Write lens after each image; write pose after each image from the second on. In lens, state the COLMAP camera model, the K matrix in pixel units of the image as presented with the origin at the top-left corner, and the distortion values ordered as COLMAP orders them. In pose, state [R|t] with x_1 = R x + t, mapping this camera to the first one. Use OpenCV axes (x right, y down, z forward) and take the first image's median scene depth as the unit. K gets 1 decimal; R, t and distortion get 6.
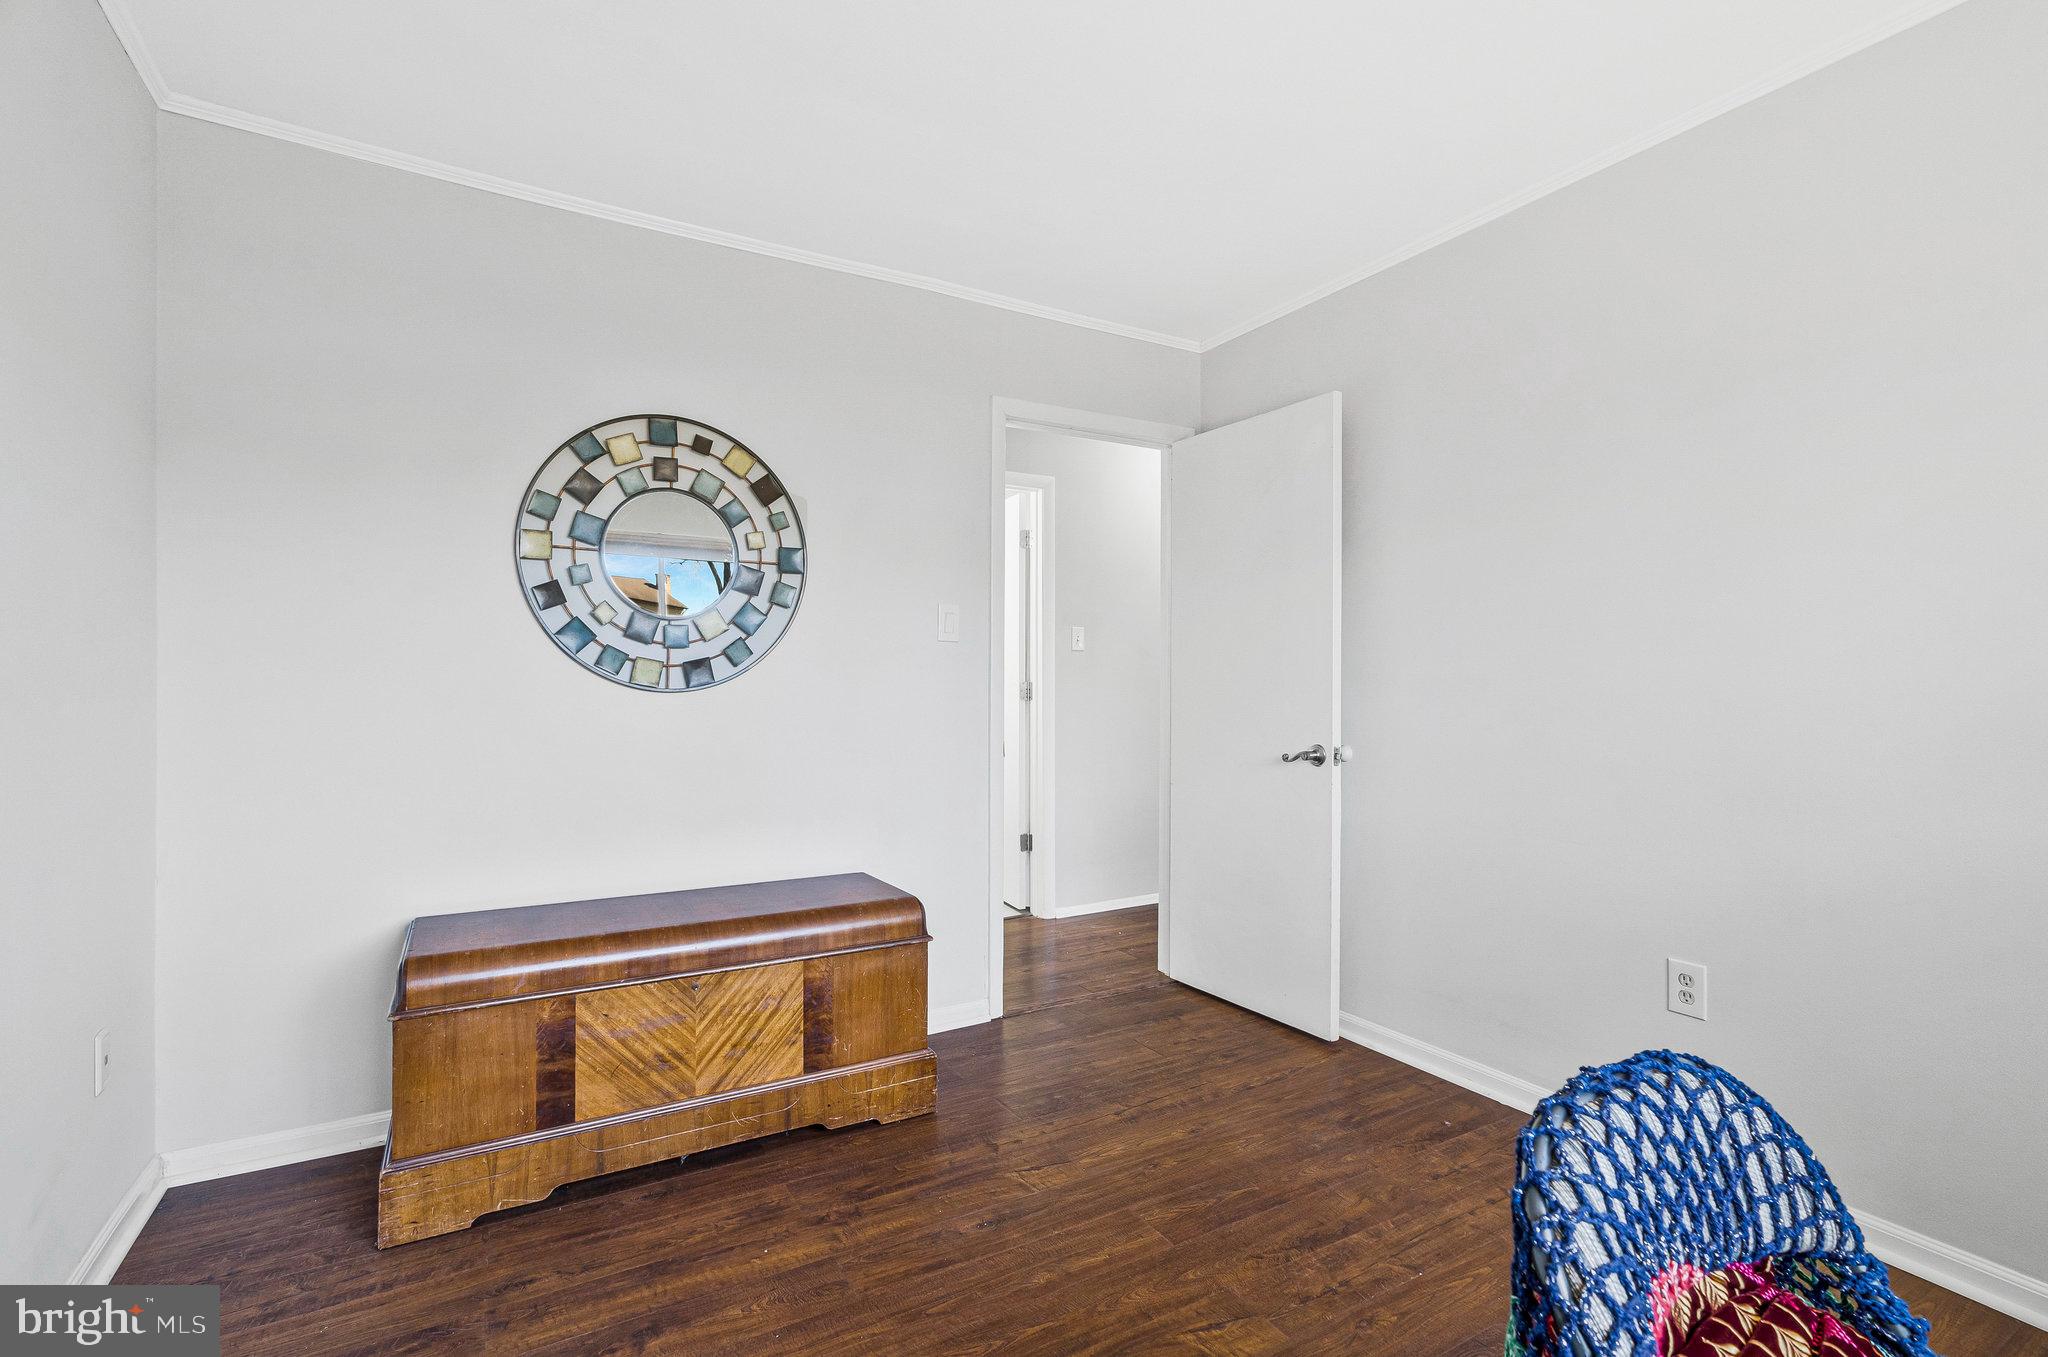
lens RADIAL K [[951.6, 0, 1027.8], [0, 951.6, 683.5], [0, 0, 1]] dist [-0.008181, 0.003615]
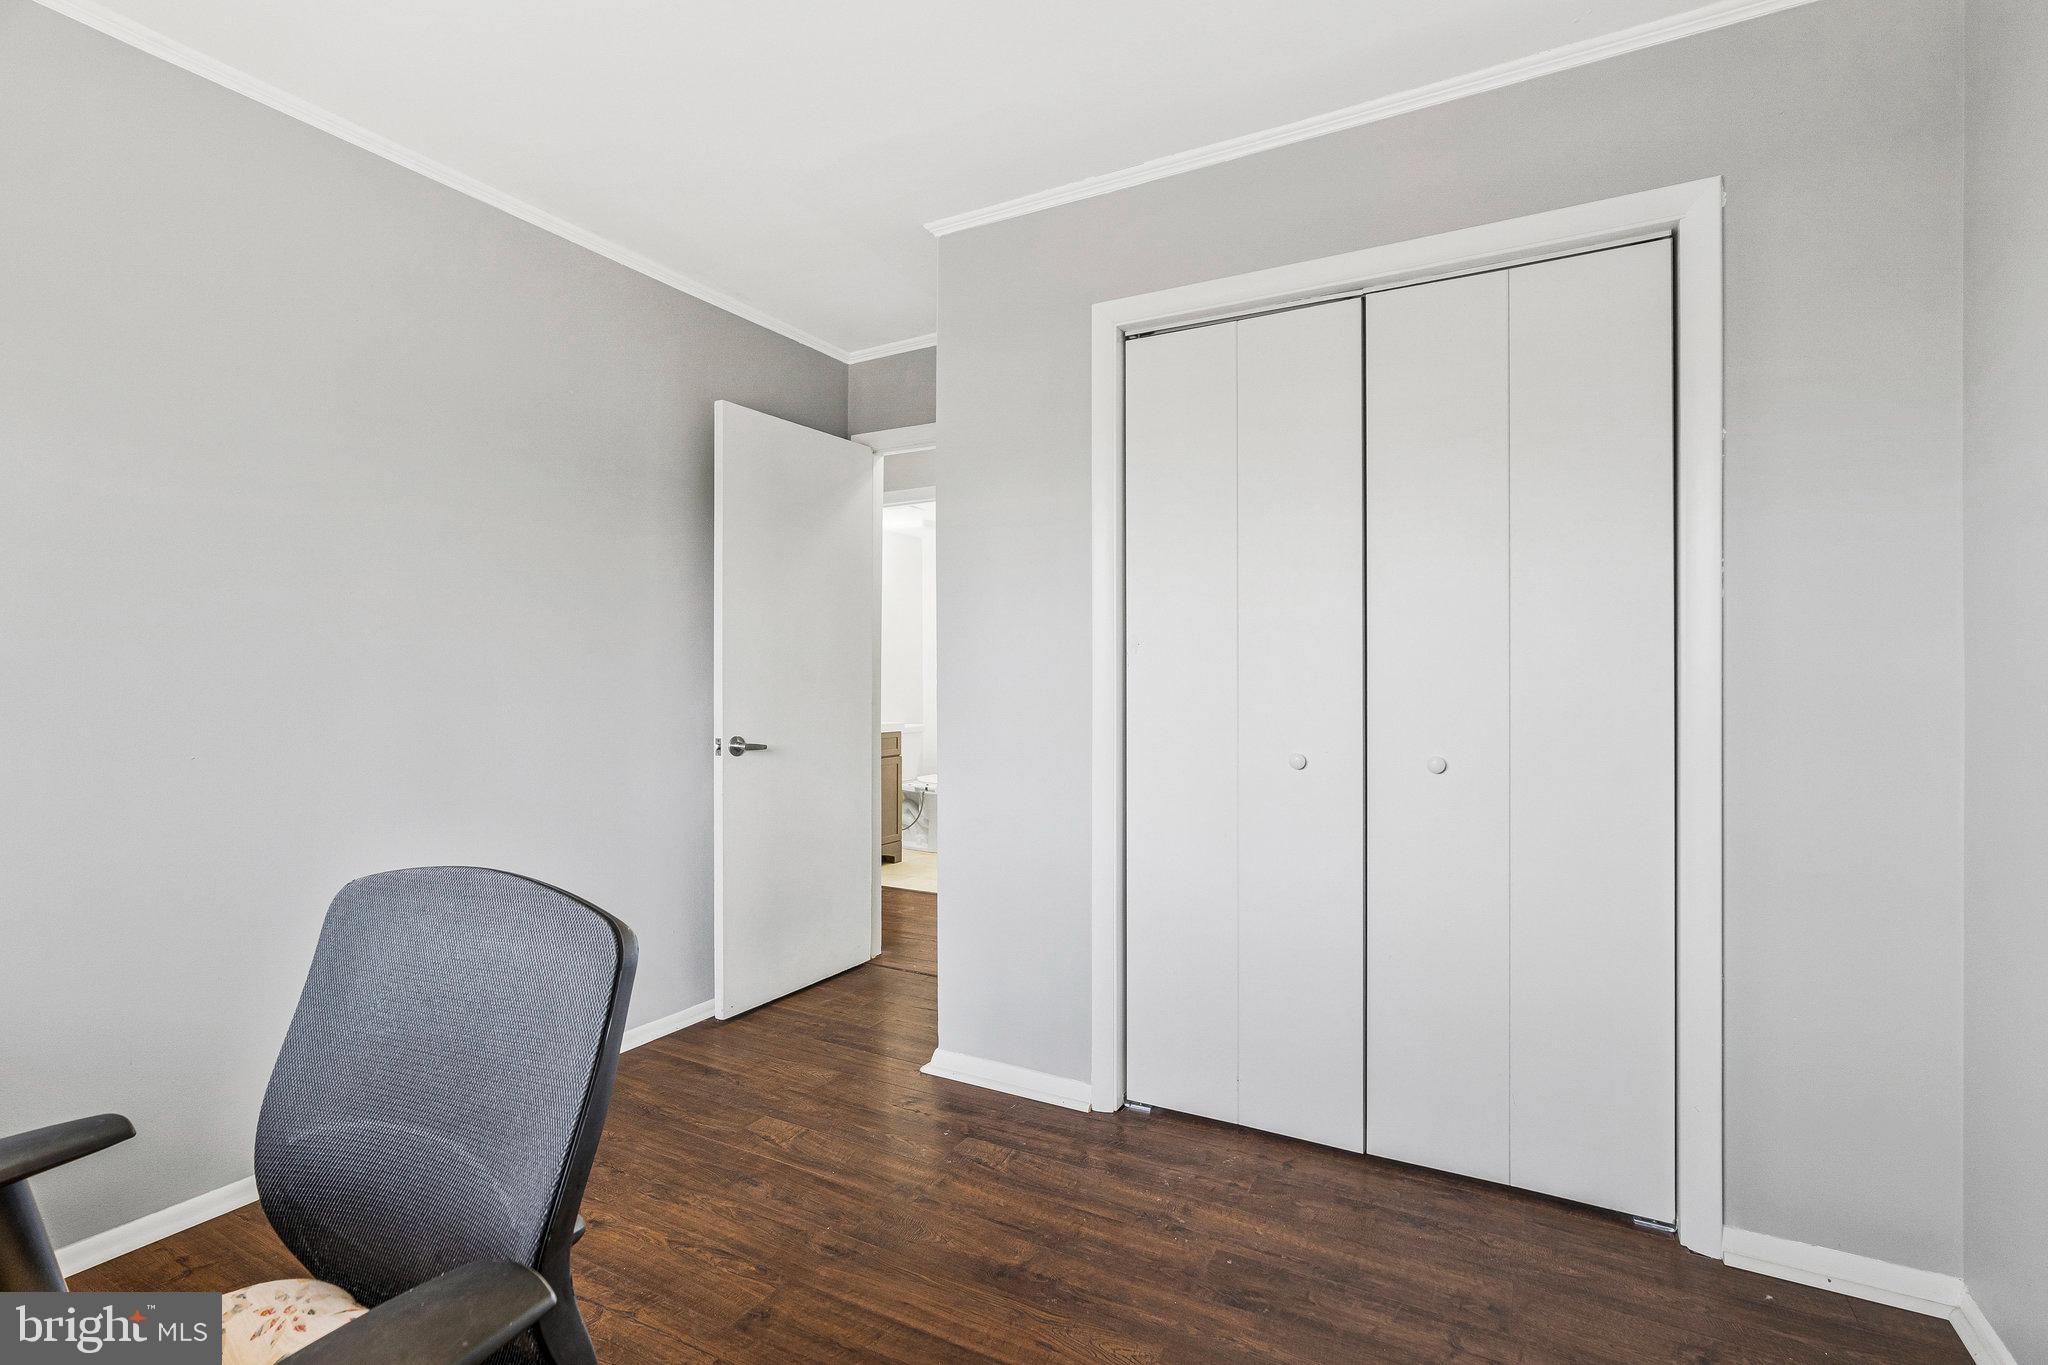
lens RADIAL K [[951.6, 0, 1025.2], [0, 951.6, 676.5], [0, 0, 1]] dist [-0.008181, 0.003615]
pose [[-0.516838, -0.004179, 0.856073, -1.105128], [-0.008456, 0.999964, -0.000224, -0.007016], [-0.856041, -0.007354, -0.516855, 1.861340]]
